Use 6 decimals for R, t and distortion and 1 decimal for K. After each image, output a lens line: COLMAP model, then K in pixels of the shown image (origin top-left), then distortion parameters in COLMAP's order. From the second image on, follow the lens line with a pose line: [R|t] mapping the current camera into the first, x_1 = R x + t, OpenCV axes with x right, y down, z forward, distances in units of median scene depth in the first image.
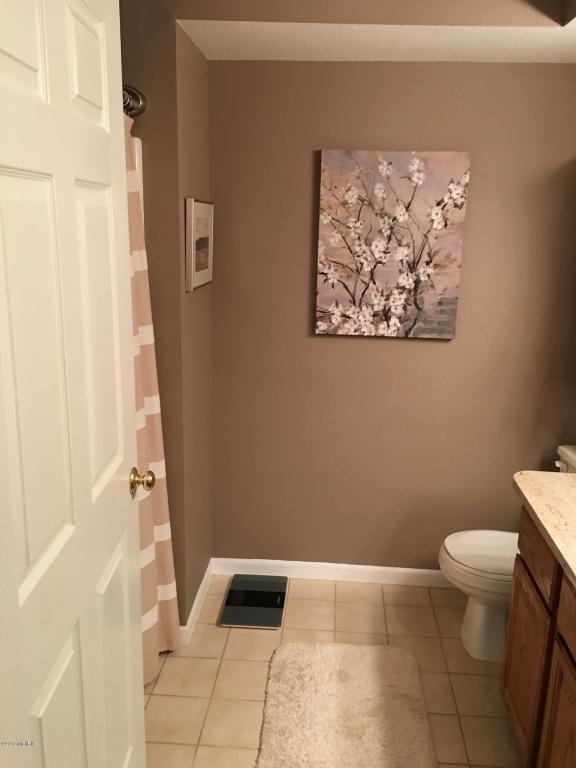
lens RADIAL K [[652.9, 0, 289.6], [0, 652.9, 385.2], [0, 0, 1]] dist [0.087370, -0.120835]
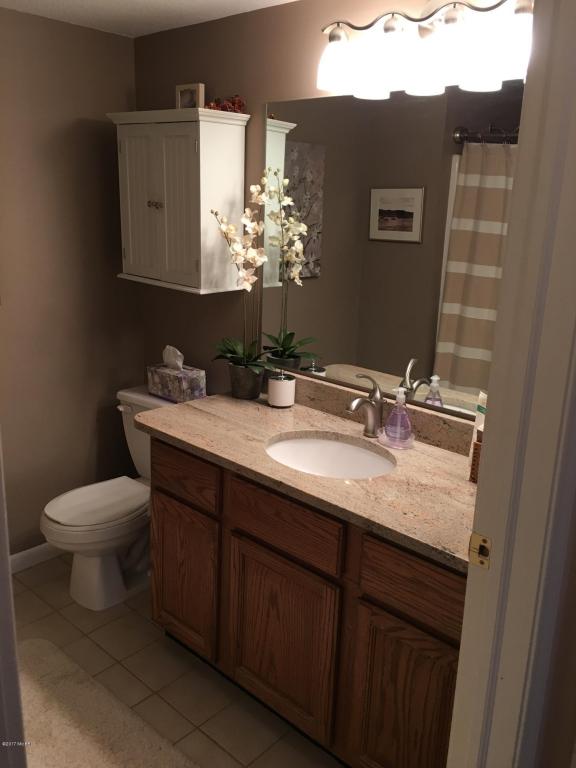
lens RADIAL K [[652.9, 0, 289.1], [0, 652.9, 383.1], [0, 0, 1]] dist [0.087370, -0.120835]
pose [[0.626028, -0.208345, 0.751453, -0.264818], [0.173671, 0.976696, 0.126111, -0.009495], [-0.760215, 0.051557, 0.647623, 0.111420]]
